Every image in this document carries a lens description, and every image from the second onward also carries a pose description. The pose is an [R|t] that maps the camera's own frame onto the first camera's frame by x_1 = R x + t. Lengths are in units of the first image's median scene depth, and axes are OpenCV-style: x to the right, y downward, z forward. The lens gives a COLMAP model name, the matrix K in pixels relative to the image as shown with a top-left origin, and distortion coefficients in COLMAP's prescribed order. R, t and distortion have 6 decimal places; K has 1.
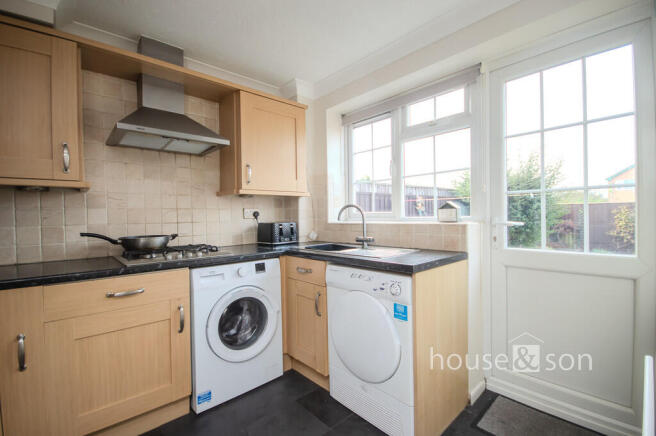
lens RADIAL K [[291.4, 0, 328.0], [0, 291.4, 218.0], [0, 0, 1]] dist [0.000174, -0.000128]
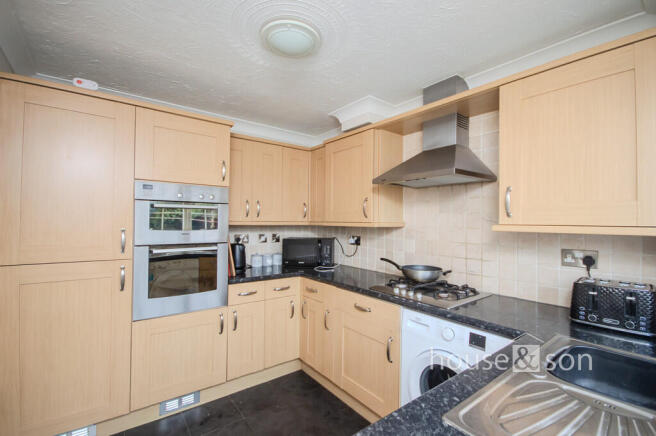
lens RADIAL K [[291.4, 0, 328.0], [0, 291.4, 218.0], [0, 0, 1]] dist [0.000174, -0.000128]
pose [[-0.090192, -0.003406, -0.995919, 0.494216], [-0.026085, 0.999659, -0.001056, -0.111391], [0.995583, 0.025884, -0.090250, 0.710160]]
